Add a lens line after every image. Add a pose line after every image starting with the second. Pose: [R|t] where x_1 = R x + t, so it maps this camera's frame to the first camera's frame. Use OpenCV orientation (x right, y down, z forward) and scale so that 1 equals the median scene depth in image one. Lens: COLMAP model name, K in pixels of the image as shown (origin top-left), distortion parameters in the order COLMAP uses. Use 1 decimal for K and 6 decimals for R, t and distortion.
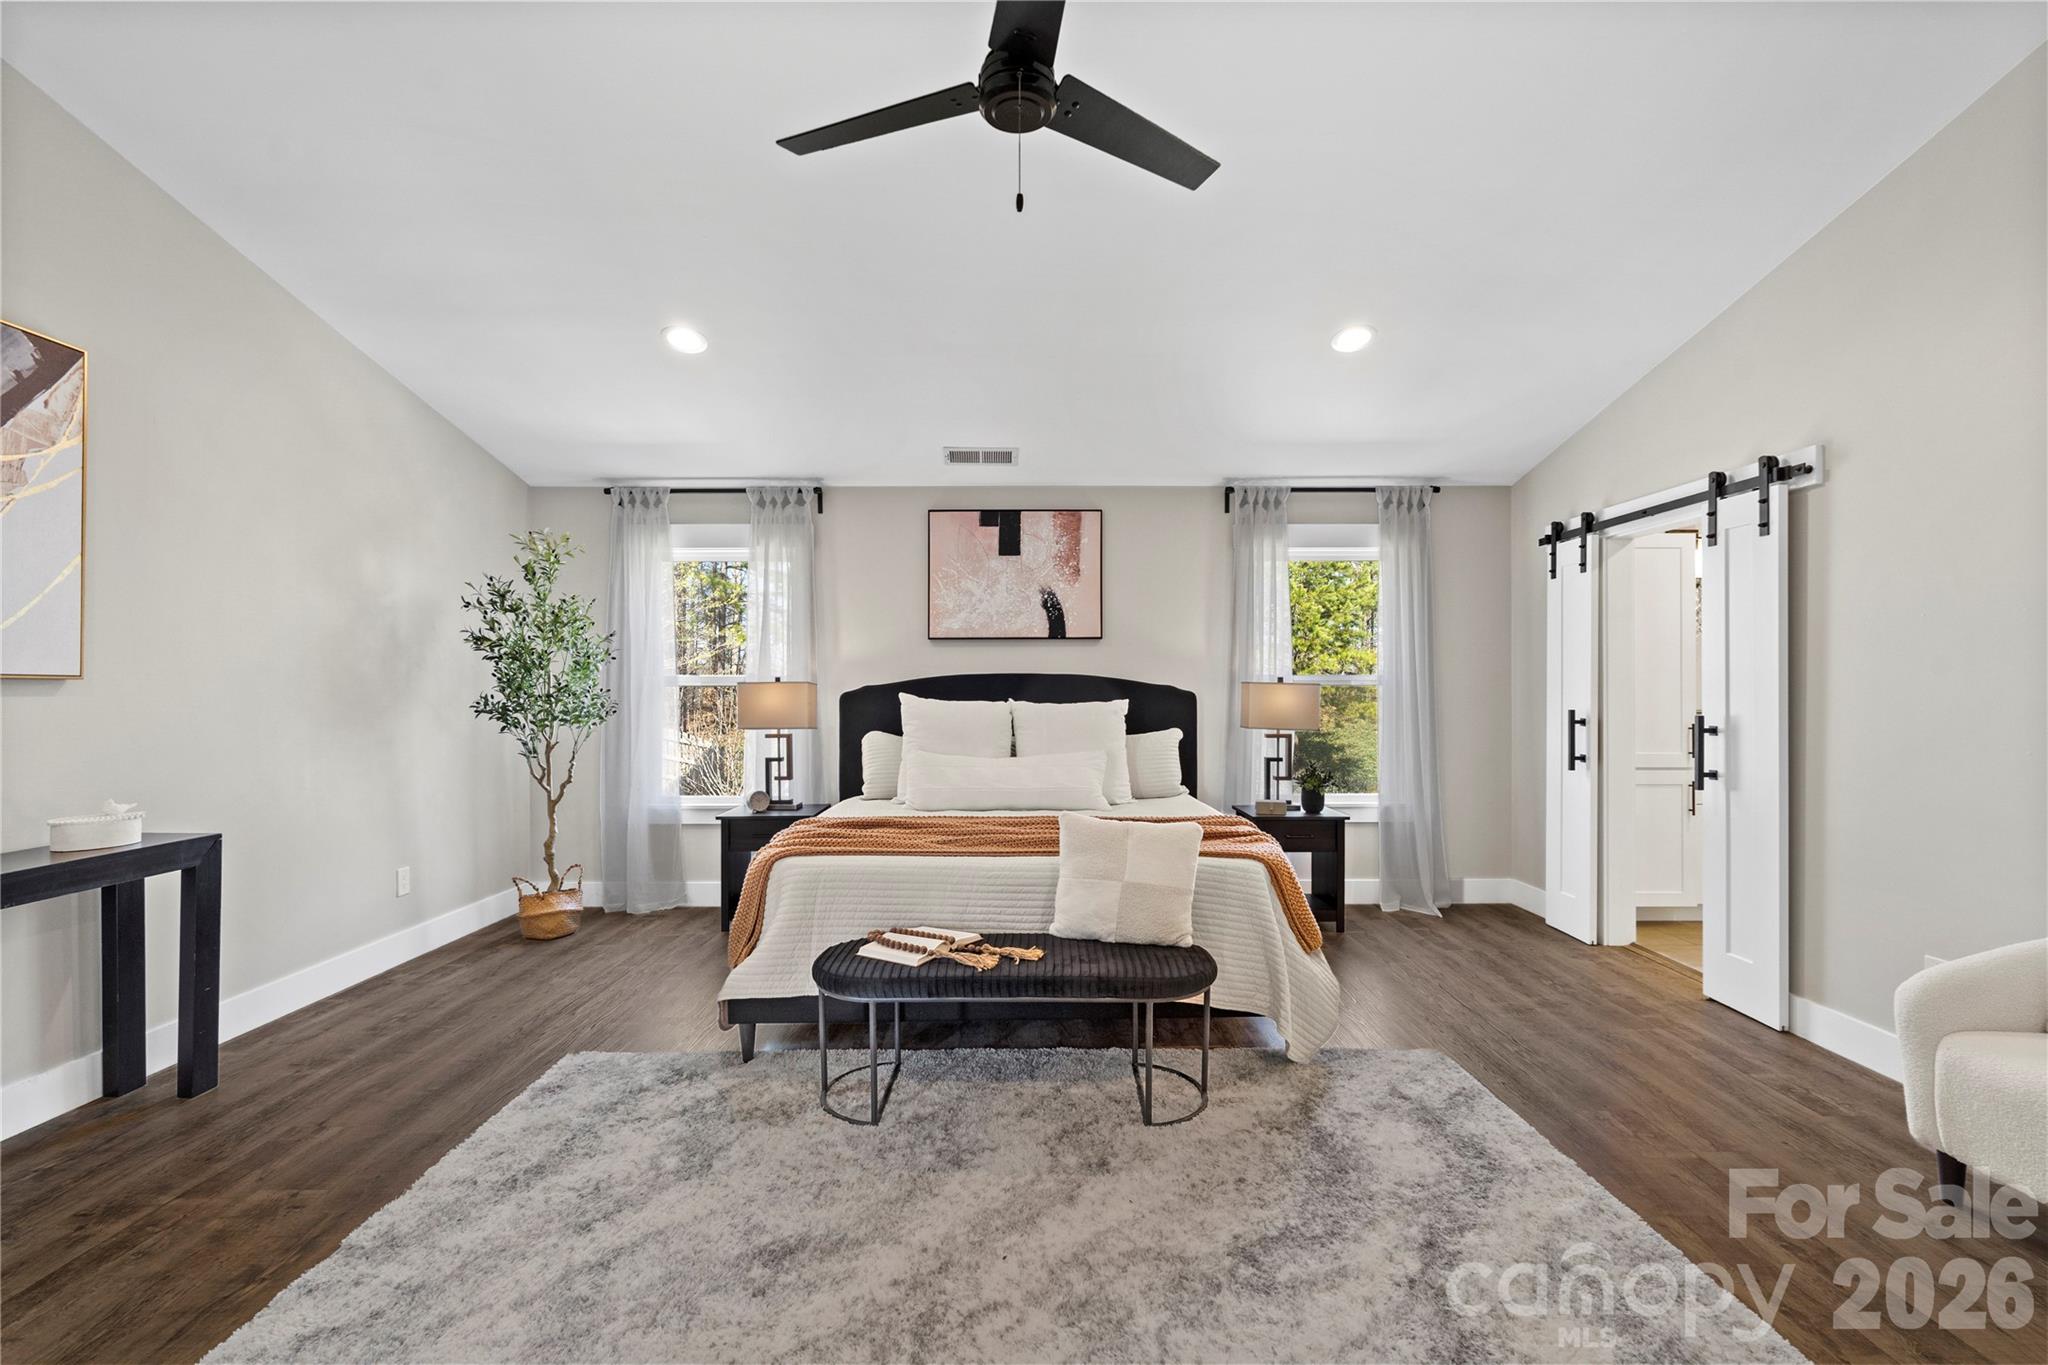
lens RADIAL K [[911.3, 0, 1041.0], [0, 911.3, 682.3], [0, 0, 1]] dist [0.000510, 0.000089]
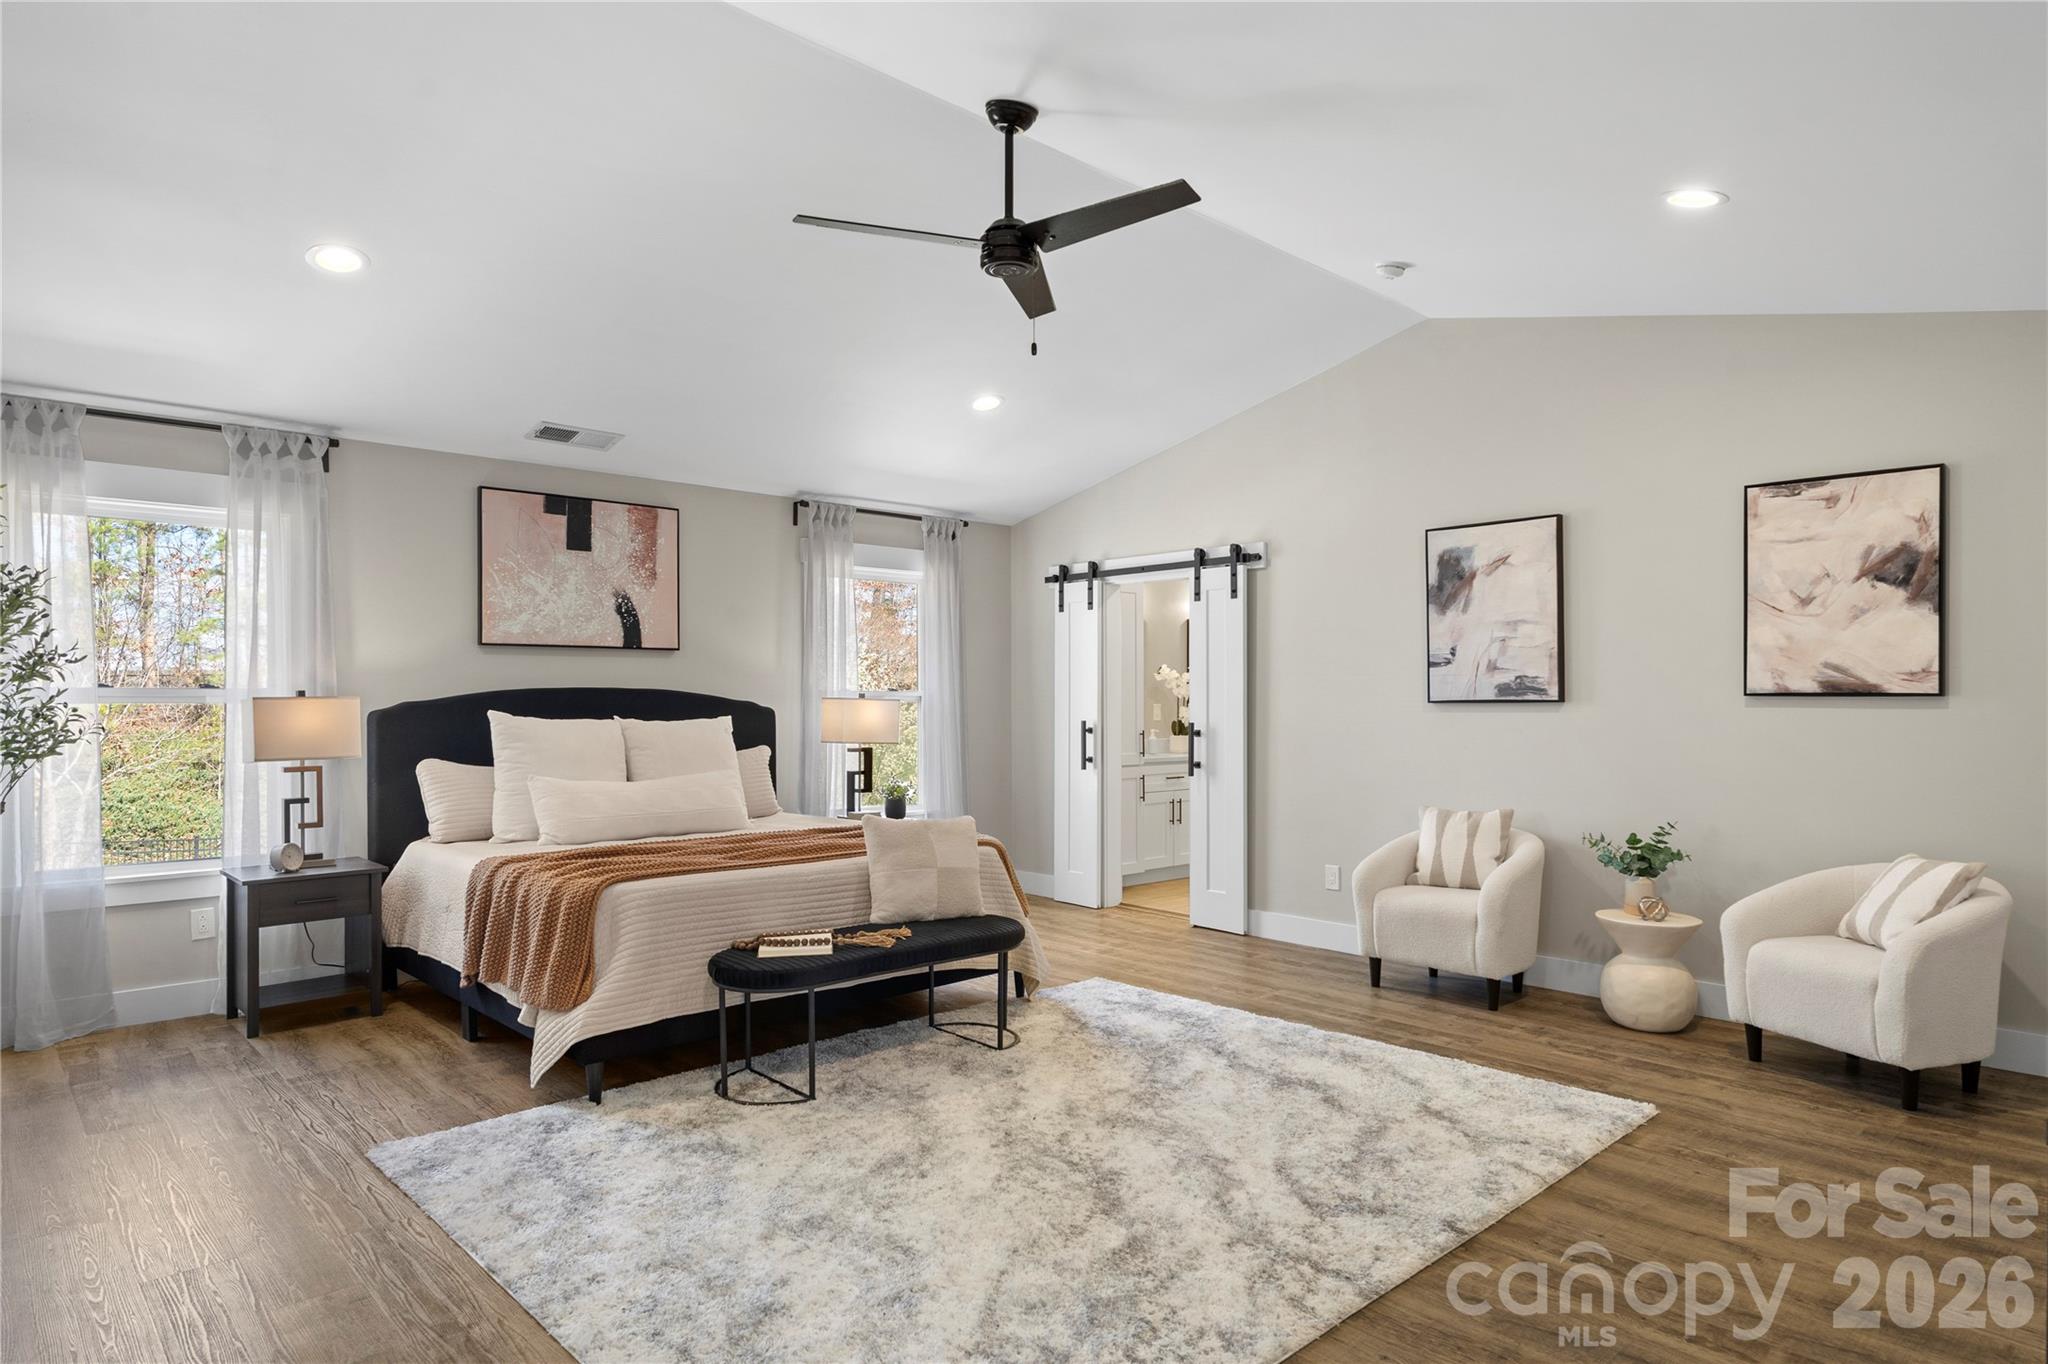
lens RADIAL K [[1177.2, 0, 1067.7], [0, 1177.2, 695.1], [0, 0, 1]] dist [0.005498, -0.002009]
pose [[0.724449, 0.002772, 0.689323, -0.534412], [-0.001514, 0.999996, -0.002430, -0.000519], [-0.689327, 0.000717, 0.724450, -0.139233]]
